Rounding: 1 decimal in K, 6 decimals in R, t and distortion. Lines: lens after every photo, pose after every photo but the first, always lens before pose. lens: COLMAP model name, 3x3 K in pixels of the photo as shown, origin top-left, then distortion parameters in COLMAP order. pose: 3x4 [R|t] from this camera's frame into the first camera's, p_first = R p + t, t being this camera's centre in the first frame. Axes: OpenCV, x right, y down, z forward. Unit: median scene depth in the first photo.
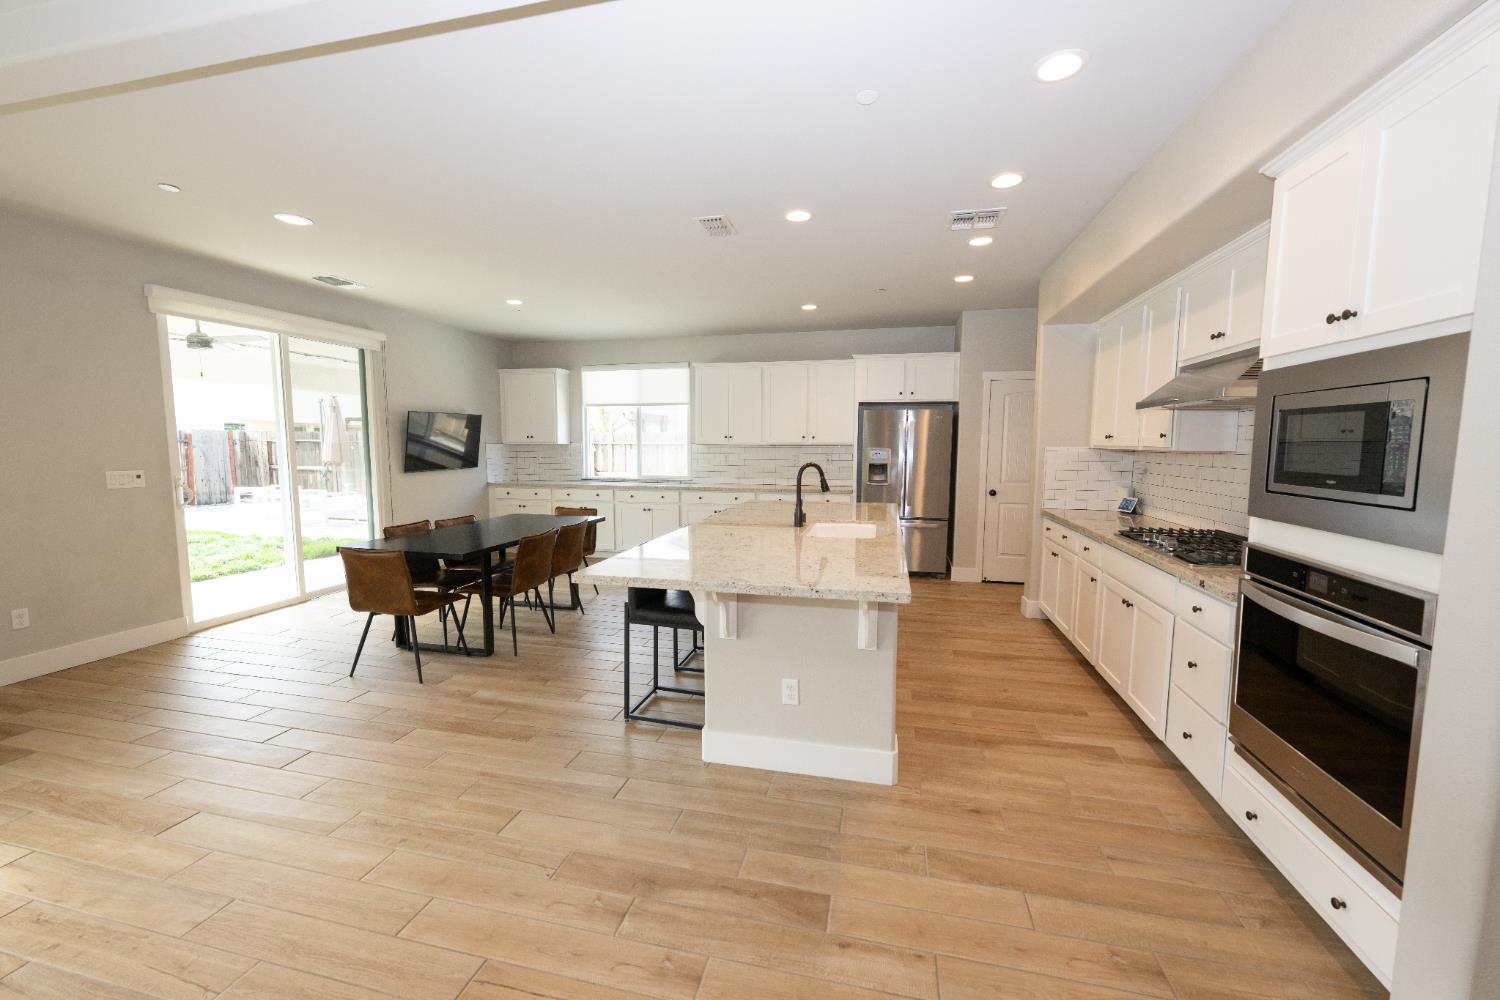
lens RADIAL K [[597.2, 0, 746.1], [0, 597.2, 504.2], [0, 0, 1]] dist [-0.001963, -0.000243]
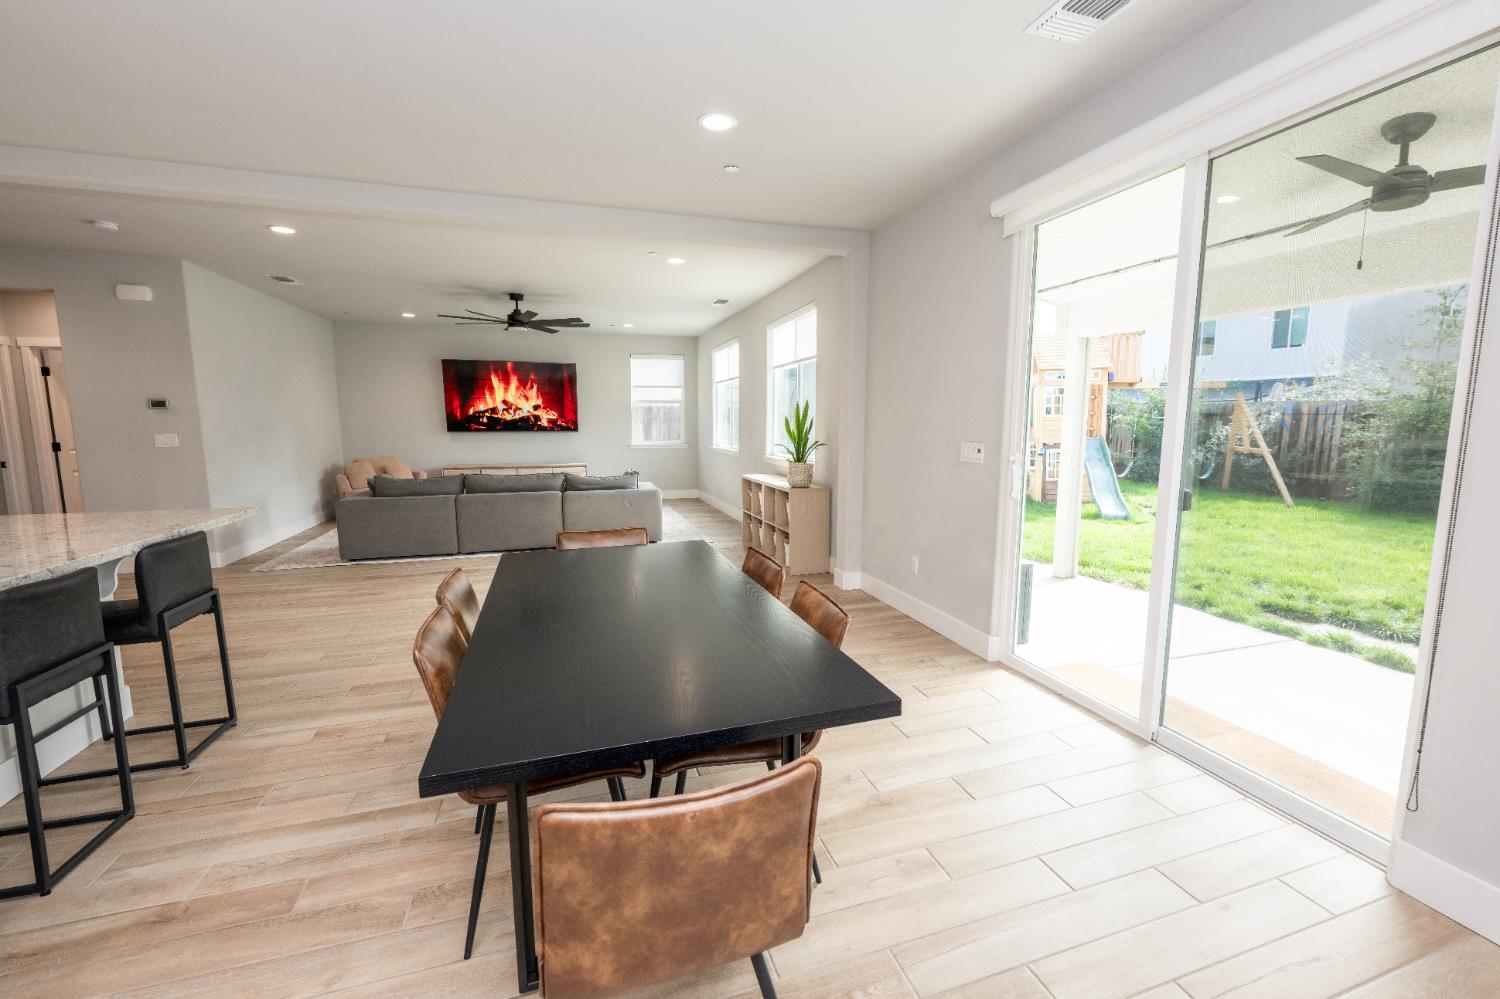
lens RADIAL K [[628.9, 0, 768.5], [0, 628.9, 500.0], [0, 0, 1]] dist [0.002461, 0.000161]
pose [[-0.852056, 0.062461, -0.519711, -0.432238], [-0.057198, 0.975800, 0.211051, -0.207291], [0.520317, 0.209554, -0.827863, 2.226594]]
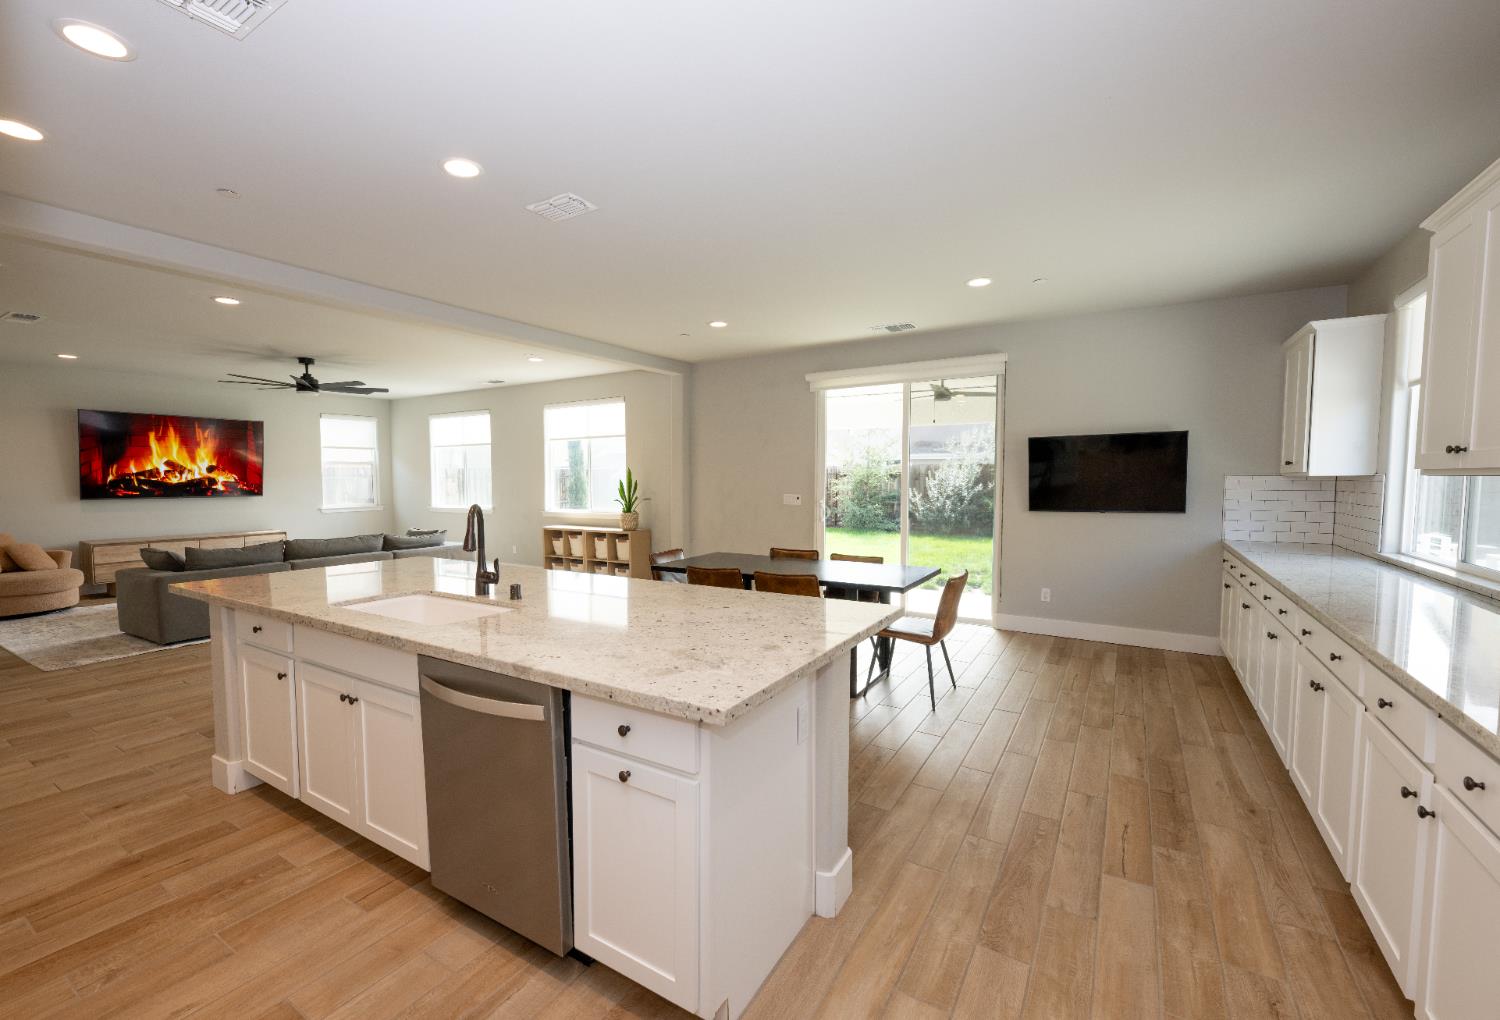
lens RADIAL K [[636.1, 0, 729.9], [0, 636.1, 513.5], [0, 0, 1]] dist [-0.001115, -0.000165]
pose [[-0.321699, 0.054148, -0.945292, 0.890183], [-0.094367, 0.991559, 0.088913, -0.195136], [0.942128, 0.117807, -0.313874, 1.912958]]
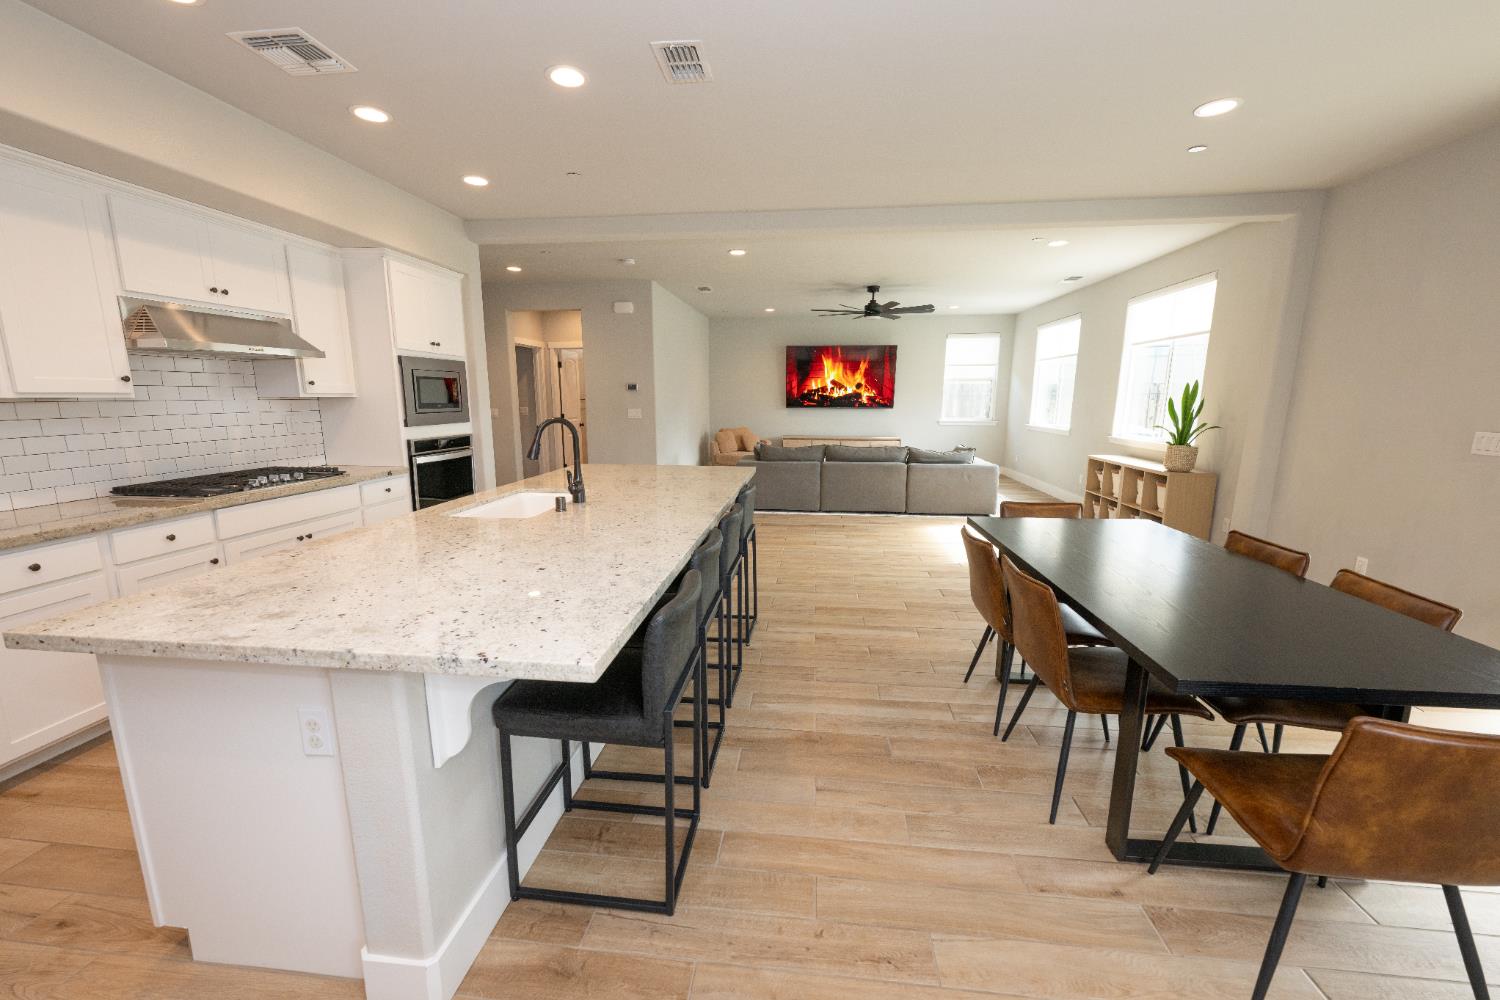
lens RADIAL K [[597.2, 0, 746.1], [0, 597.2, 504.2], [0, 0, 1]] dist [-0.001963, -0.000243]
pose [[-0.992870, 0.017636, -0.117889, -0.040934], [-0.016338, 0.959528, 0.281139, -0.226006], [0.118076, 0.281061, -0.952398, 2.227802]]
